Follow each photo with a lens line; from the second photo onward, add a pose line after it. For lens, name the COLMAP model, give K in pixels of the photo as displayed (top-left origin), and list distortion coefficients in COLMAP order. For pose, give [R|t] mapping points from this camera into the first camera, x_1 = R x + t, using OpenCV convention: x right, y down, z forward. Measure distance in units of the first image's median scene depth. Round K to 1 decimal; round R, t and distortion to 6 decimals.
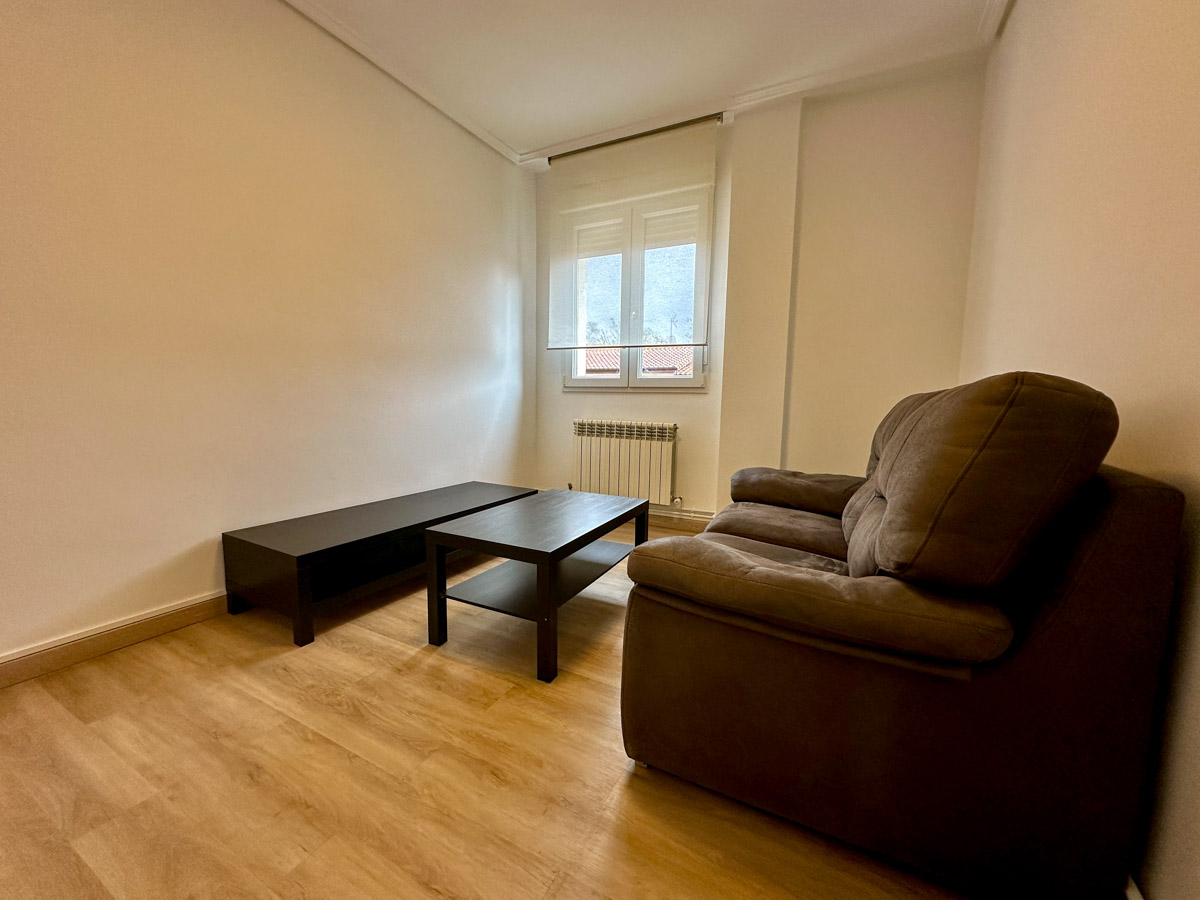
lens RADIAL K [[476.5, 0, 600.2], [0, 476.5, 447.9], [0, 0, 1]] dist [-0.001344, 0.000460]
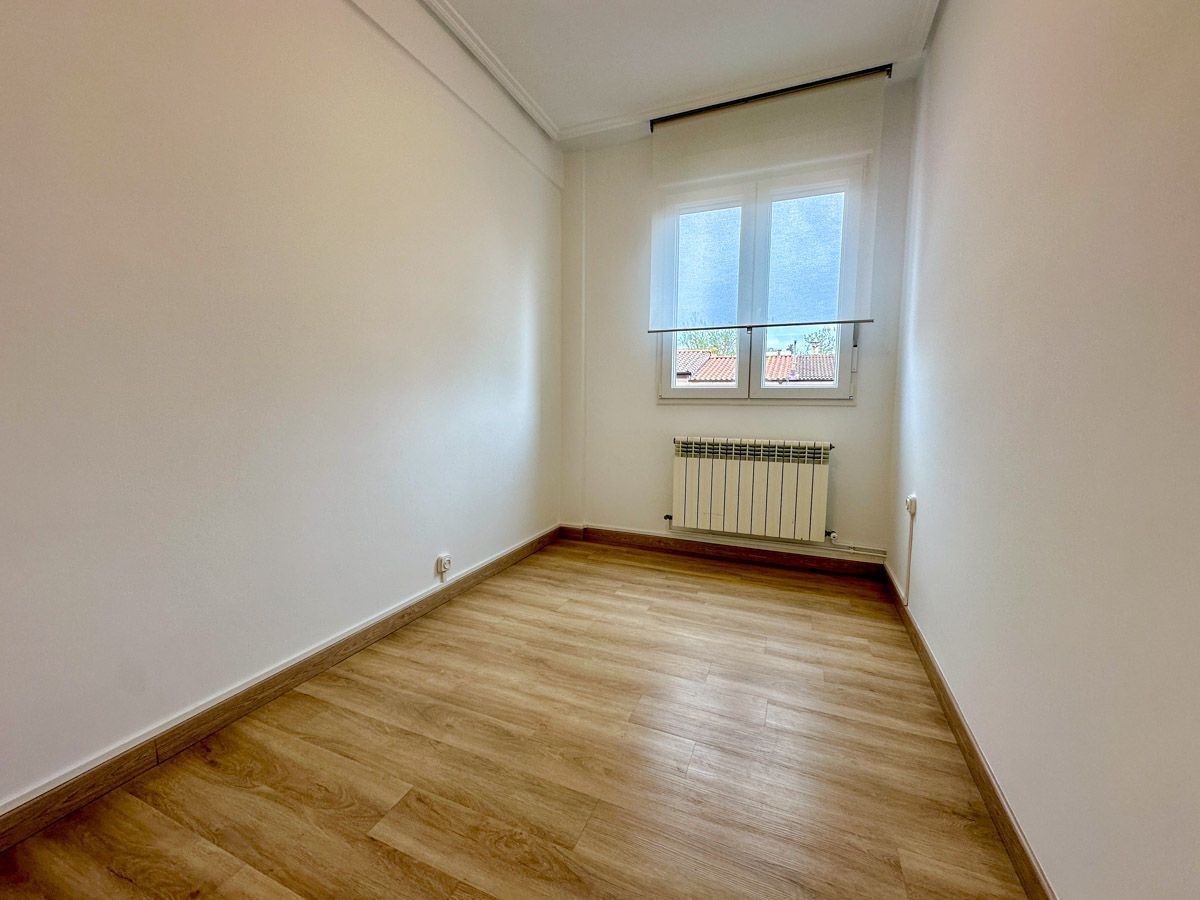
lens RADIAL K [[494.6, 0, 584.7], [0, 494.6, 456.5], [0, 0, 1]] dist [0.017417, 0.000238]
pose [[0.996861, -0.012931, 0.078110, -0.298575], [0.013525, 0.999883, -0.007084, -0.023173], [-0.078010, 0.008118, 0.996920, 0.152022]]
